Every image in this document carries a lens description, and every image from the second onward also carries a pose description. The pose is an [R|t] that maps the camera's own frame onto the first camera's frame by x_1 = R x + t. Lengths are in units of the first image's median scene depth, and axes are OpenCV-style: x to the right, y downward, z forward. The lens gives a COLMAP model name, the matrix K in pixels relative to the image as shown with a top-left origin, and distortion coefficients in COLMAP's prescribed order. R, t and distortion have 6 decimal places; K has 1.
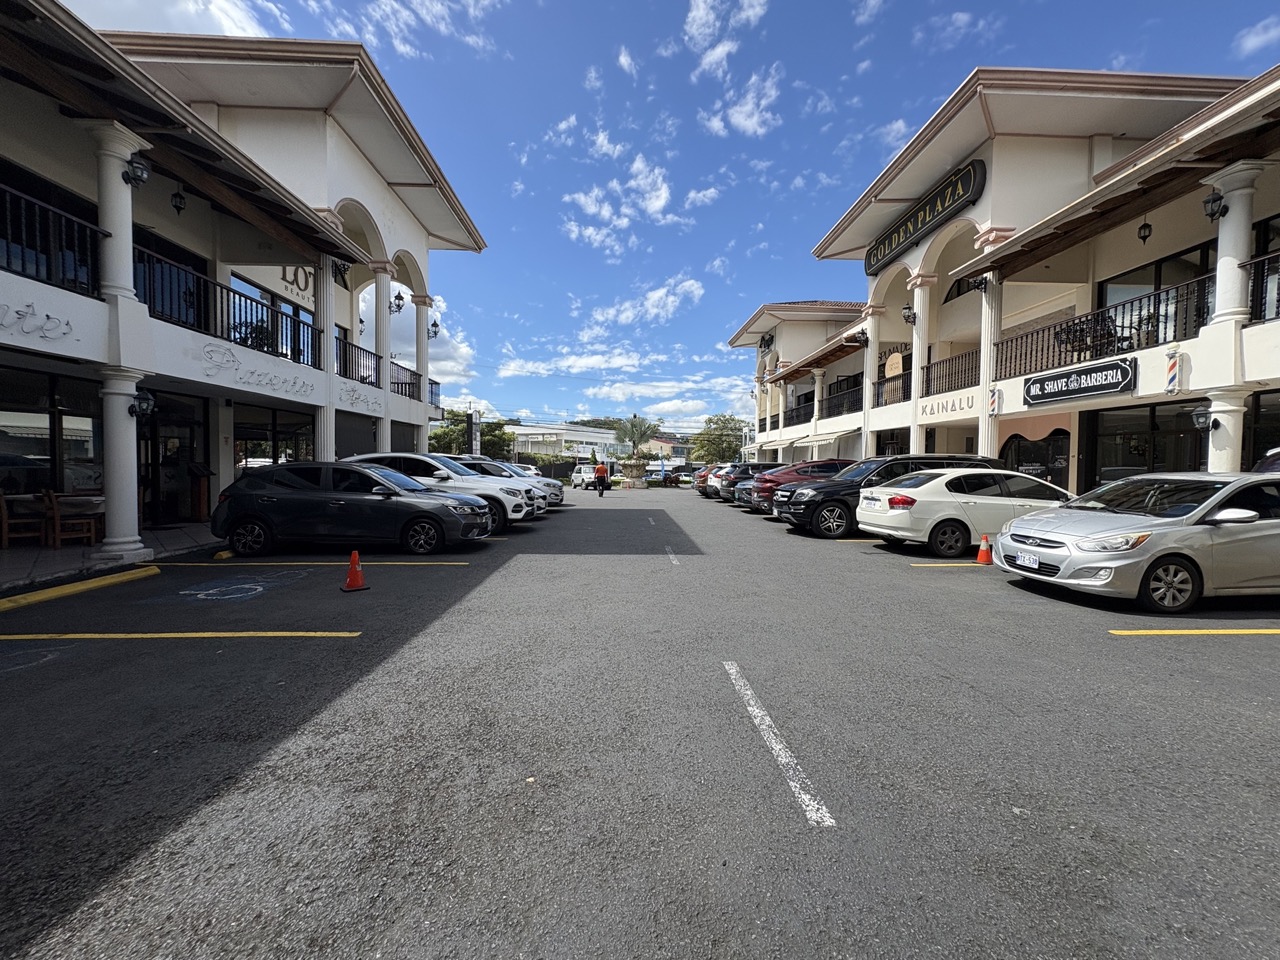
lens RADIAL K [[514.6, 0, 635.9], [0, 514.6, 480.1], [0, 0, 1]] dist [-0.000513, -0.000018]
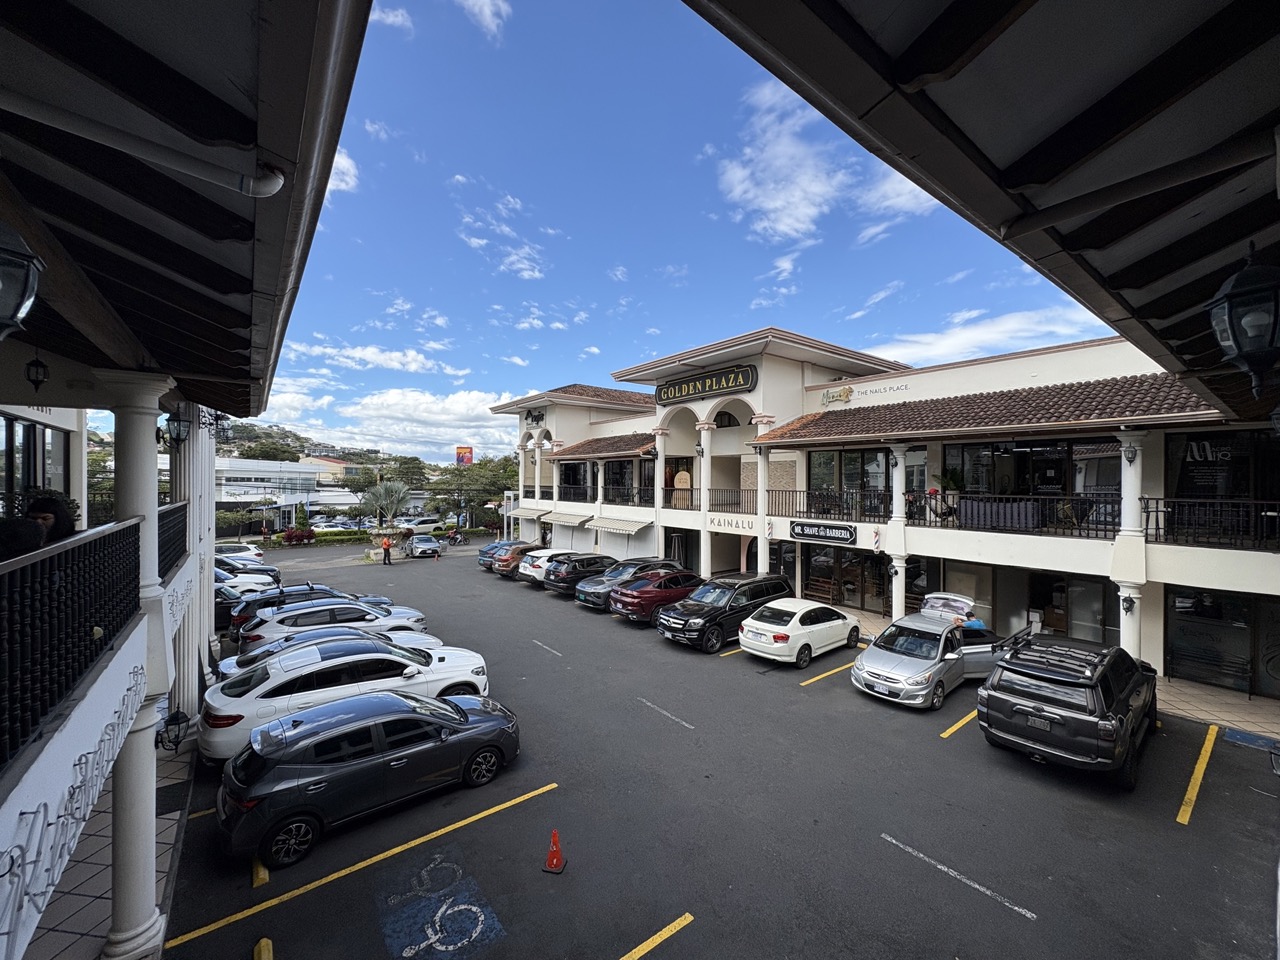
lens RADIAL K [[514.6, 0, 642.0], [0, 514.6, 479.2], [0, 0, 1]] dist [-0.000513, -0.000018]
pose [[0.812205, -0.009798, 0.583290, -0.493855], [0.024919, 0.999529, -0.017908, -0.285240], [-0.582839, 0.029080, 0.812067, -0.016408]]
